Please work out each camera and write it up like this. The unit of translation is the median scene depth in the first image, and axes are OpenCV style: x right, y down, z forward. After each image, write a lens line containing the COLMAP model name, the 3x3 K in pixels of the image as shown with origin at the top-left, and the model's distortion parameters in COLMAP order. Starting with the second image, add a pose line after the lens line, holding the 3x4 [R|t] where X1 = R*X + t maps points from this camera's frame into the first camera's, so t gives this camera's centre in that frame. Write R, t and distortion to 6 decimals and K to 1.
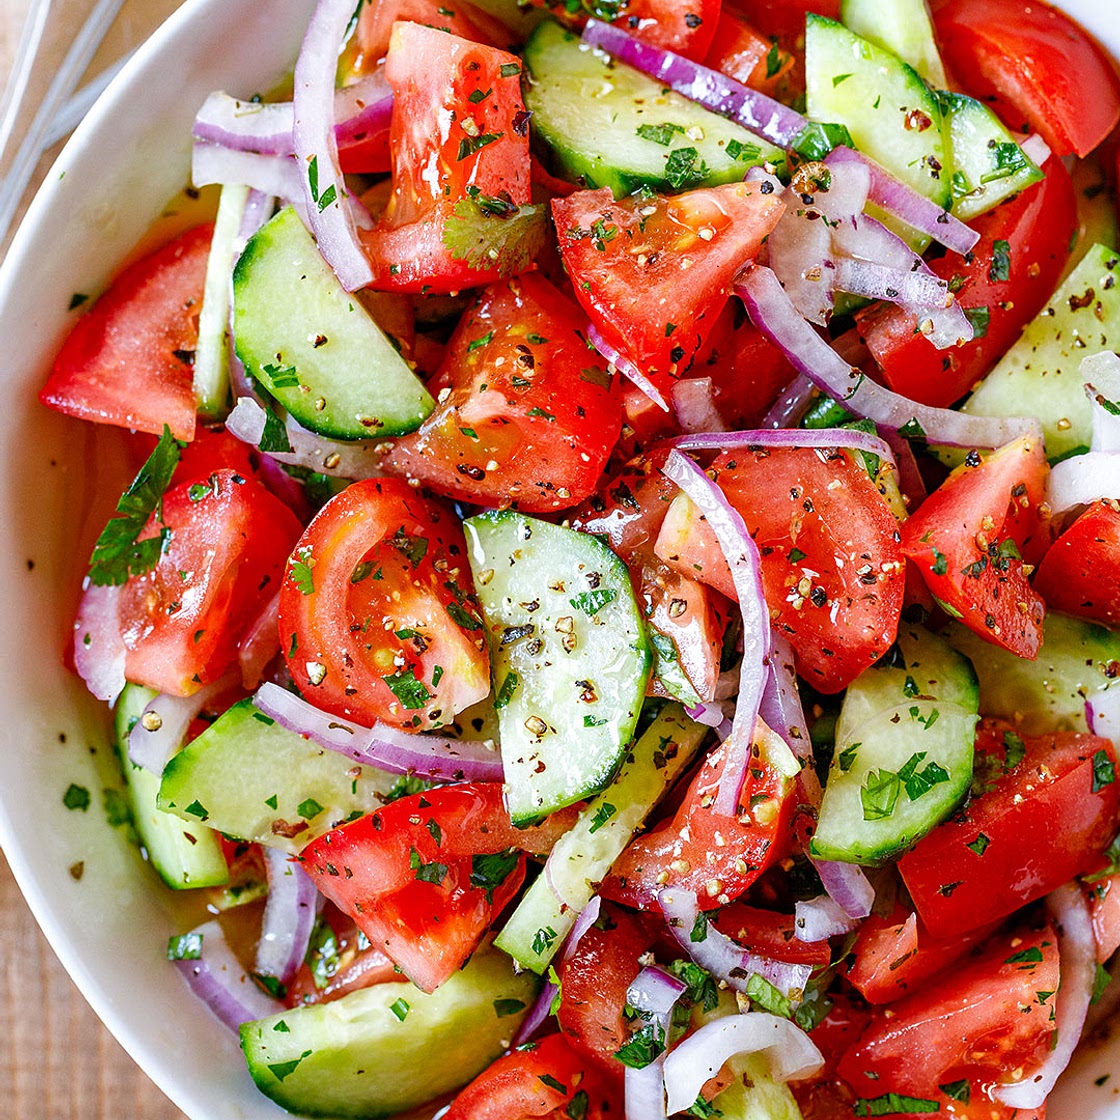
lens RADIAL K [[5796.6, 0, 561.3], [0, 5796.6, 560.7], [0, 0, 1]] dist [-0.093582, 0.000000]
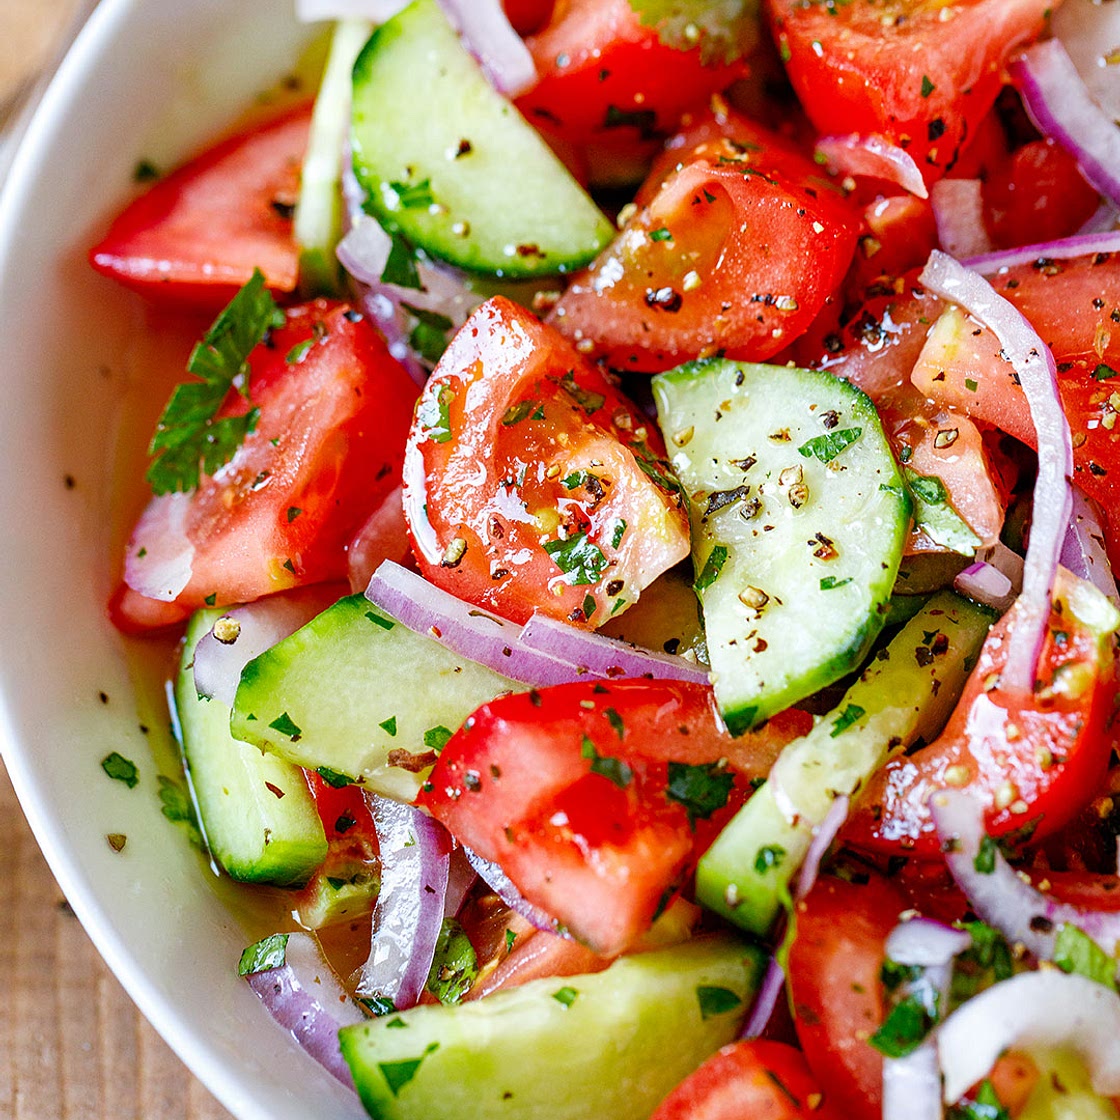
lens RADIAL K [[5796.6, 0, 560.3], [0, 5796.6, 559.9], [0, 0, 1]] dist [-0.093582, 0.000000]
pose [[0.999896, -0.001936, -0.014280, -0.018189], [-0.004385, 0.903073, -0.429464, 0.335664], [0.013727, 0.429482, 0.902971, 0.337959]]
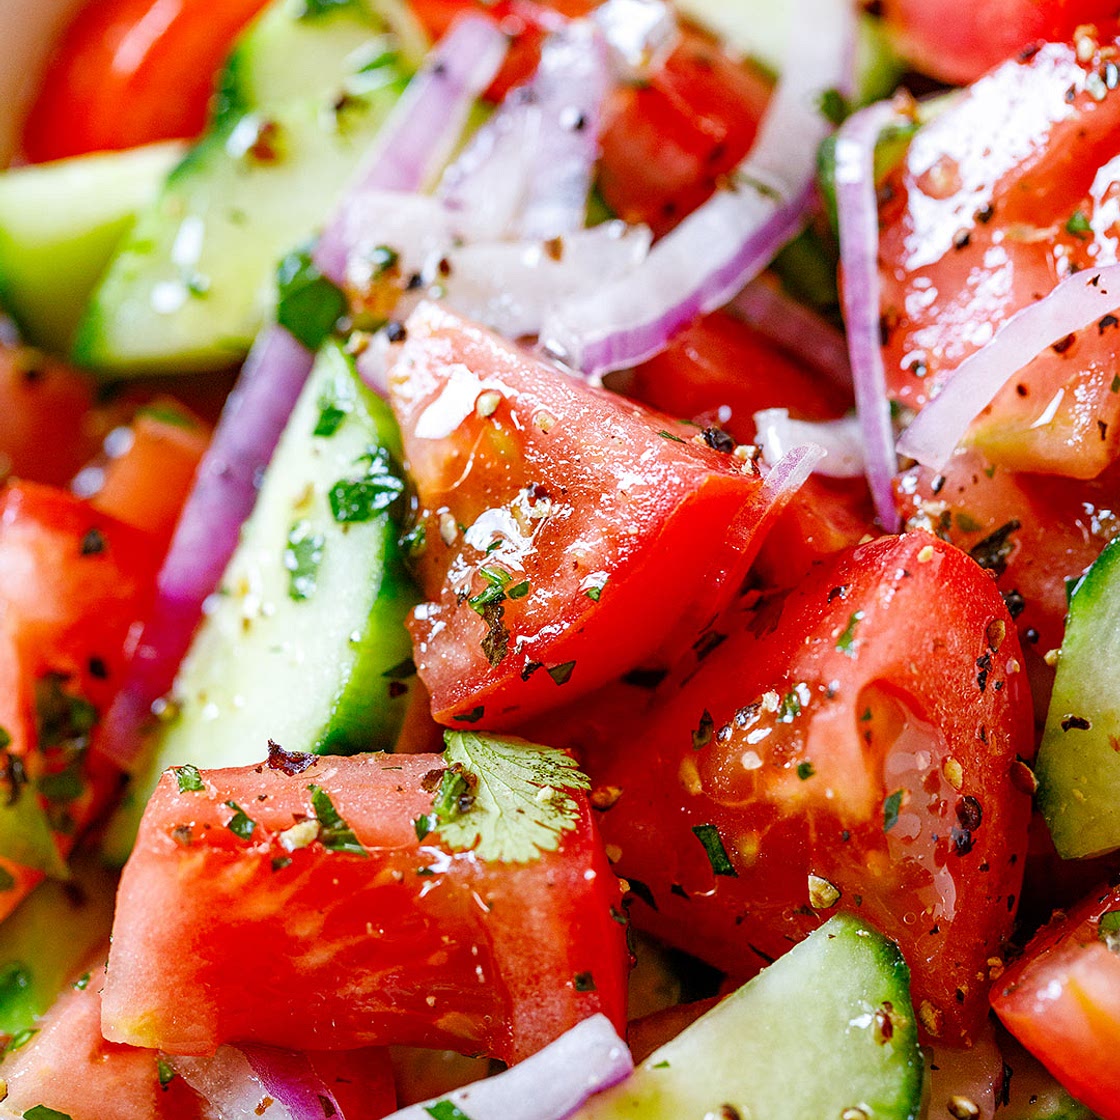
lens RADIAL K [[6472.1, 0, 558.1], [0, 6472.1, 560.1], [0, 0, 1]] dist [-0.157615, 0.000000]
pose [[-0.048517, -0.899774, 0.433650, -0.241772], [0.997505, -0.065942, -0.025221, -0.035475], [0.051289, 0.431344, 0.900728, 0.468416]]
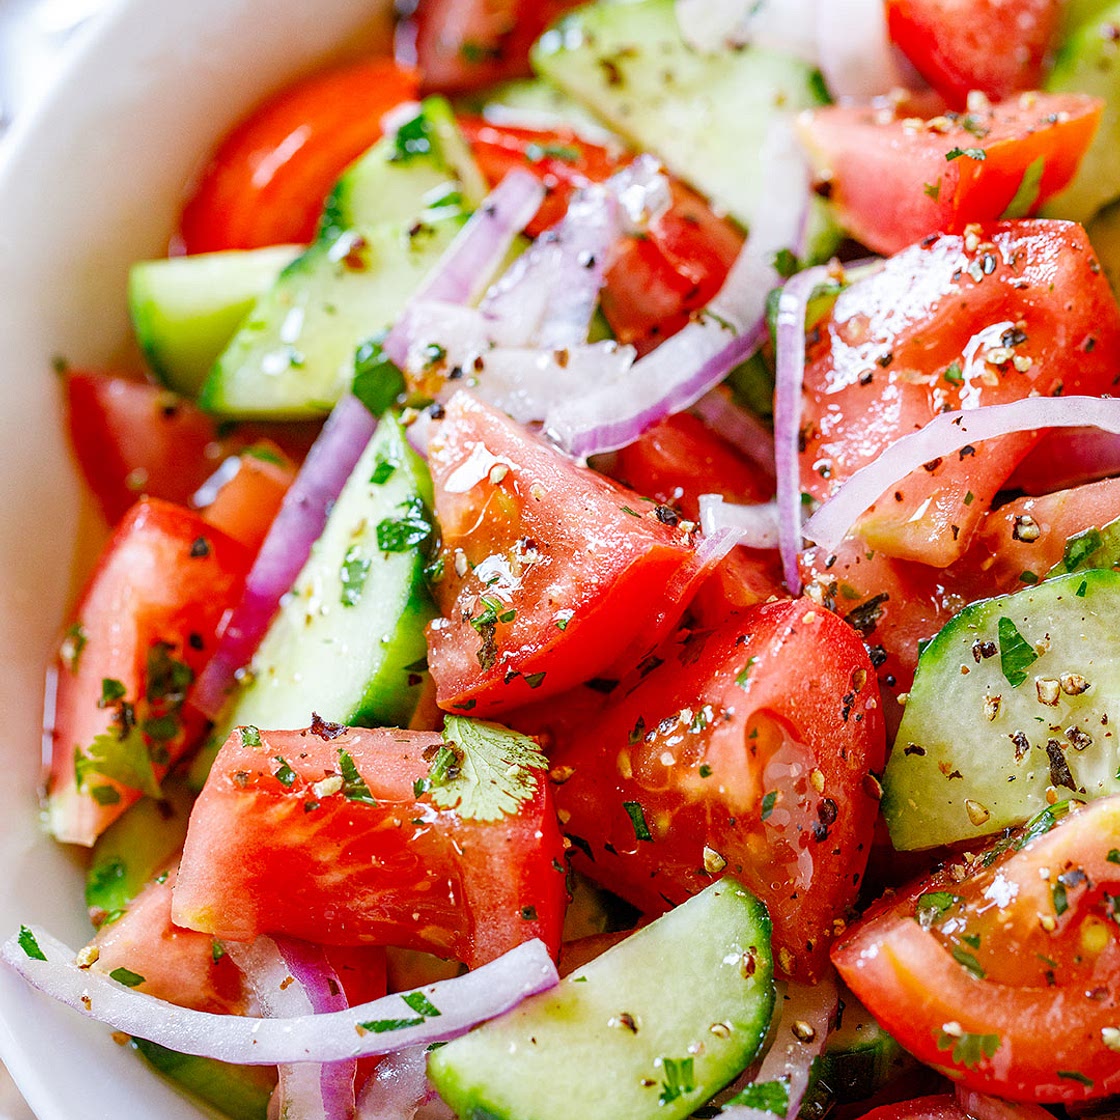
lens RADIAL K [[5796.6, 0, 557.6], [0, 5796.6, 613.9], [0, 0, 1]] dist [-0.093582, 0.000000]
pose [[0.041839, -0.915974, 0.399051, -0.269723], [0.997928, 0.018775, -0.061533, -0.005088], [0.048871, 0.400799, 0.914862, 0.355416]]
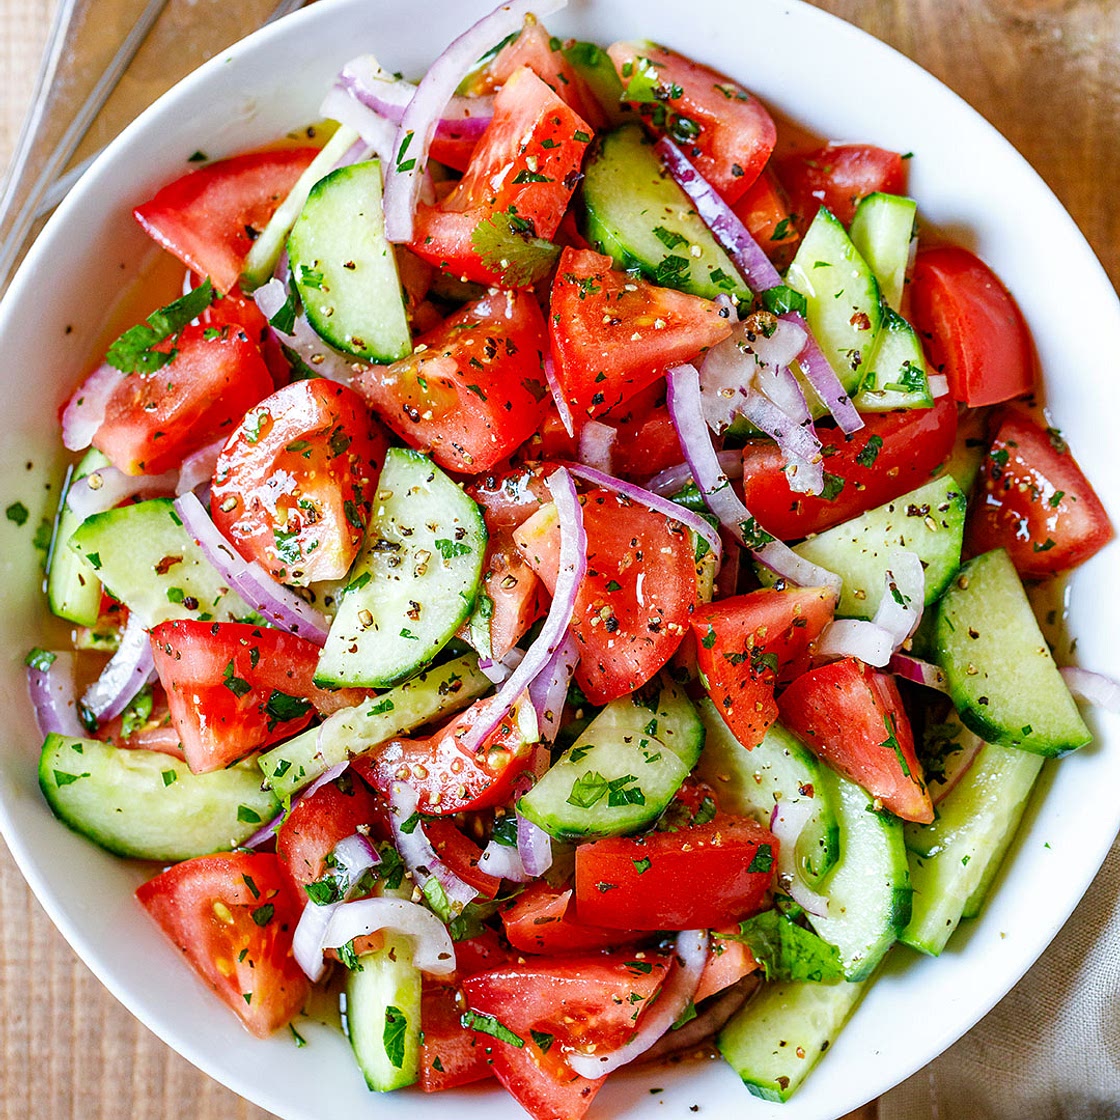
lens RADIAL K [[5796.6, 0, 556.6], [0, 5796.6, 560.3], [0, 0, 1]] dist [-0.093582, 0.000000]
pose [[0.893615, 0.443616, -0.068245, 0.110969], [-0.446507, 0.894109, -0.034651, 0.042026], [0.045647, 0.061437, 0.997067, -0.236863]]
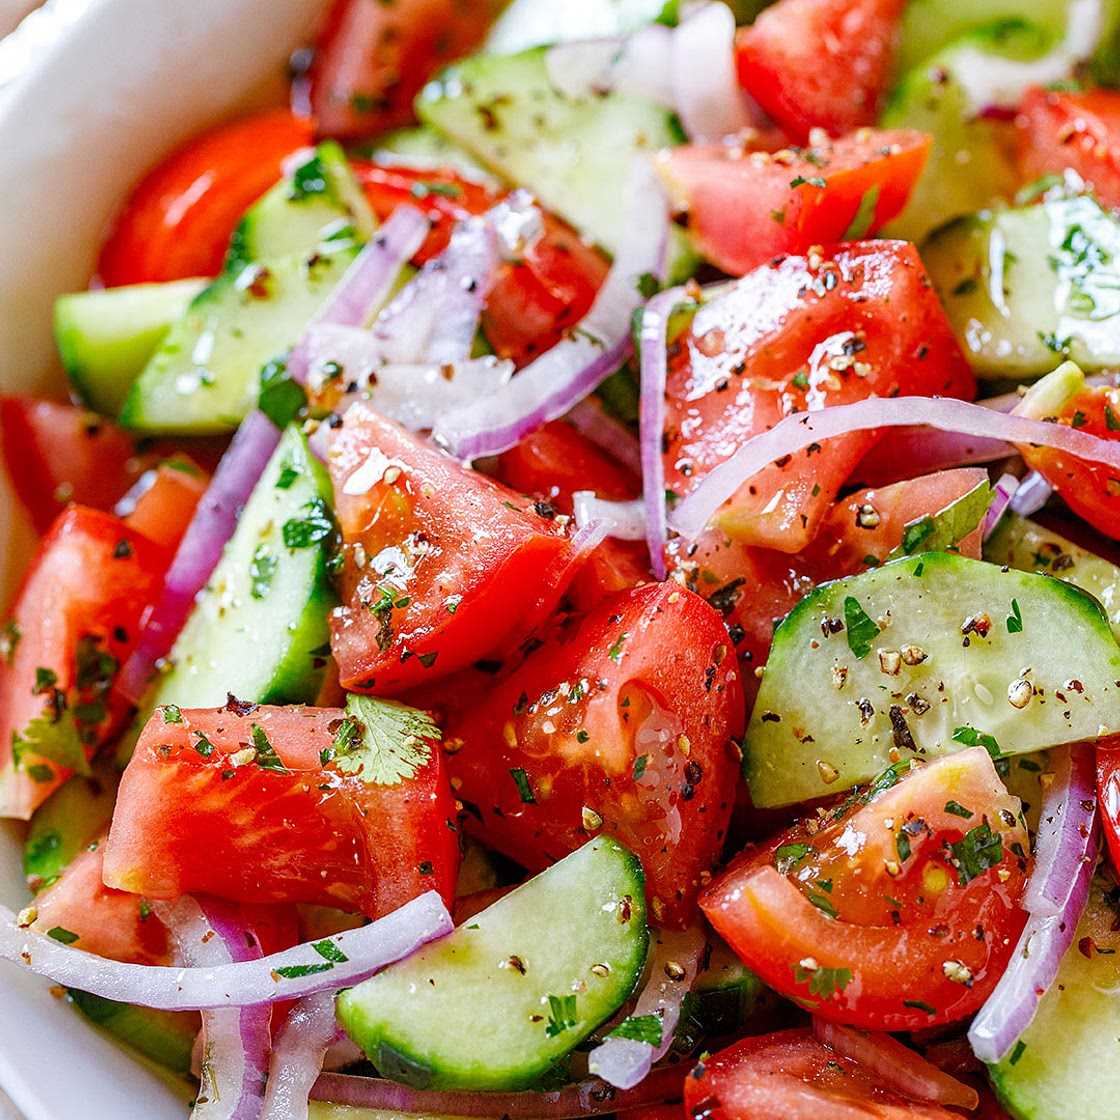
lens RADIAL K [[5796.6, 0, 578.5], [0, 5796.6, 517.5], [0, 0, 1]] dist [-0.093582, 0.000000]
pose [[0.017537, -0.900501, 0.434500, -0.317327], [0.999283, 0.001201, -0.037843, -0.001250], [0.033556, 0.434852, 0.899876, 0.292998]]
